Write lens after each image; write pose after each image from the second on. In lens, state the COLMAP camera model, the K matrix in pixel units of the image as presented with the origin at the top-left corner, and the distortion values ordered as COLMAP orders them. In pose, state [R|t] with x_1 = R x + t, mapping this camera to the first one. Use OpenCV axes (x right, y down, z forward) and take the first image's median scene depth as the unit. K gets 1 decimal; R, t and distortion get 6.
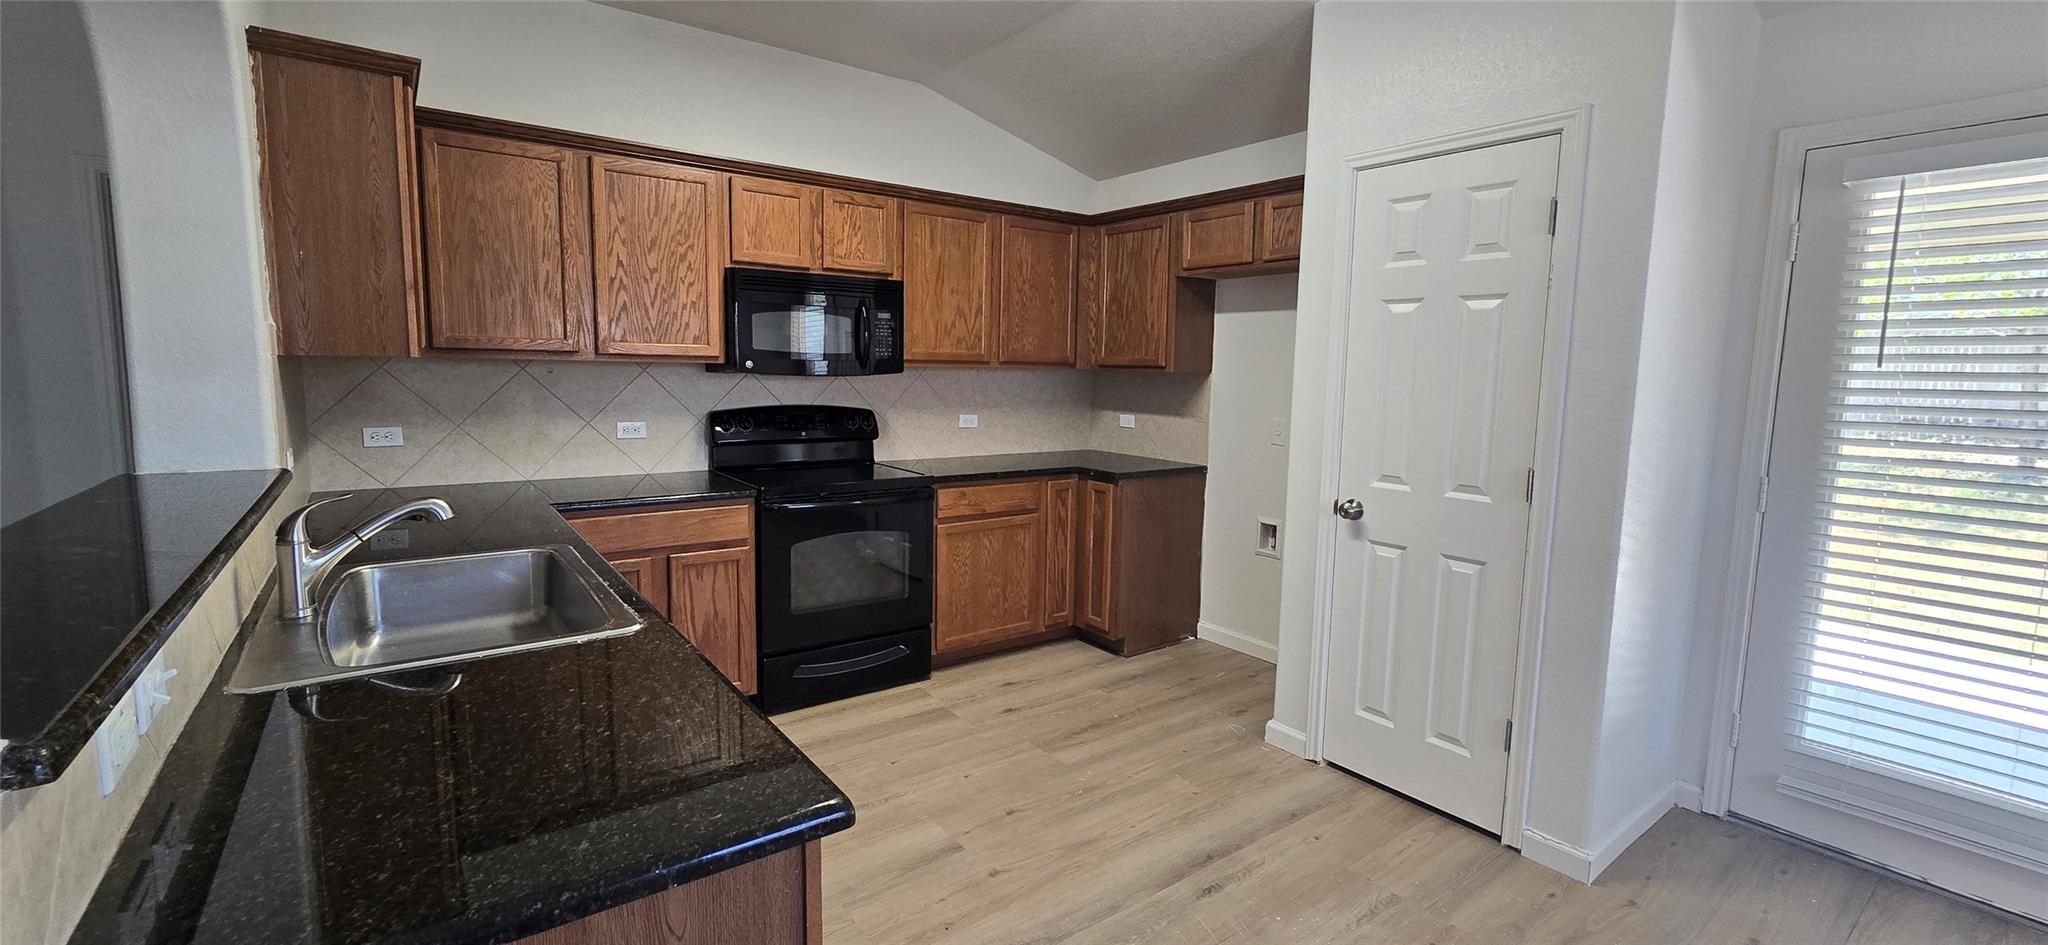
lens RADIAL K [[839.0, 0, 1031.9], [0, 839.0, 461.3], [0, 0, 1]] dist [0.000284, -0.000895]
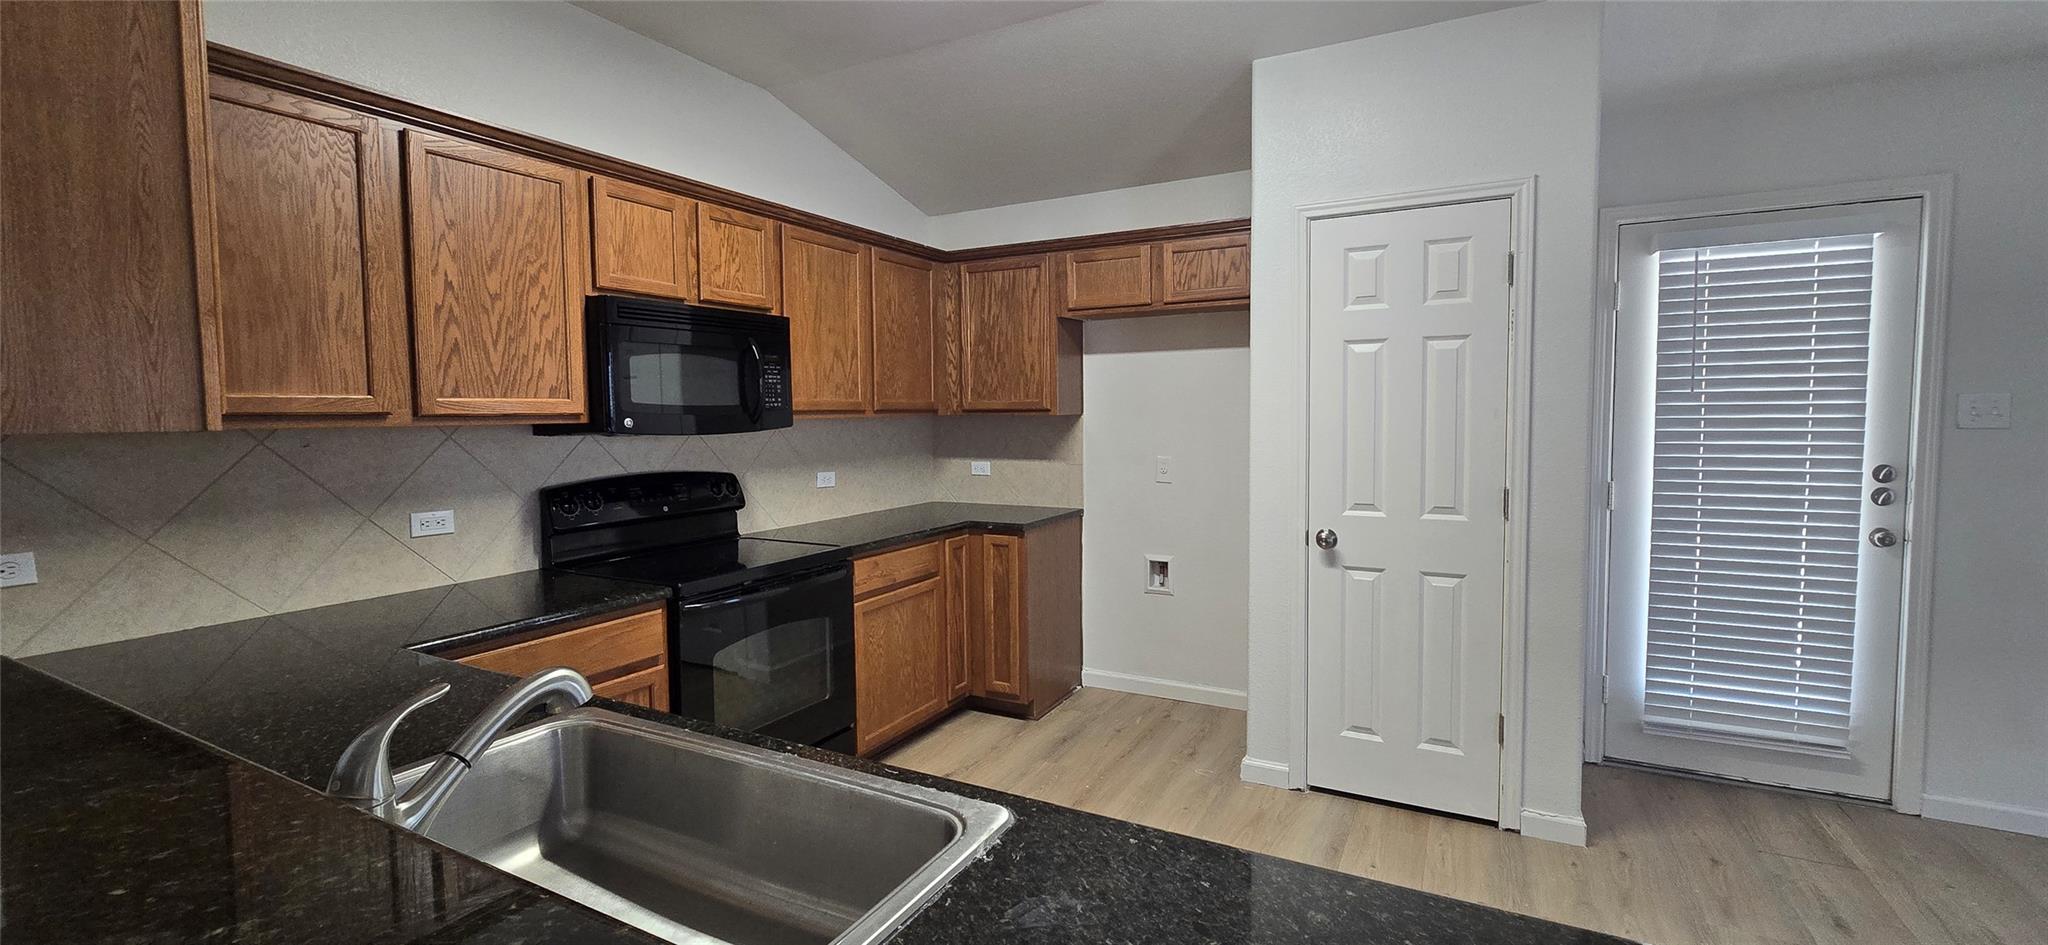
lens RADIAL K [[839.0, 0, 1029.8], [0, 839.0, 461.0], [0, 0, 1]] dist [0.000284, -0.000895]
pose [[0.908121, -0.056271, 0.414910, -0.314207], [0.077521, 0.996392, -0.034540, -0.026201], [-0.411470, 0.063531, 0.909207, 0.159331]]
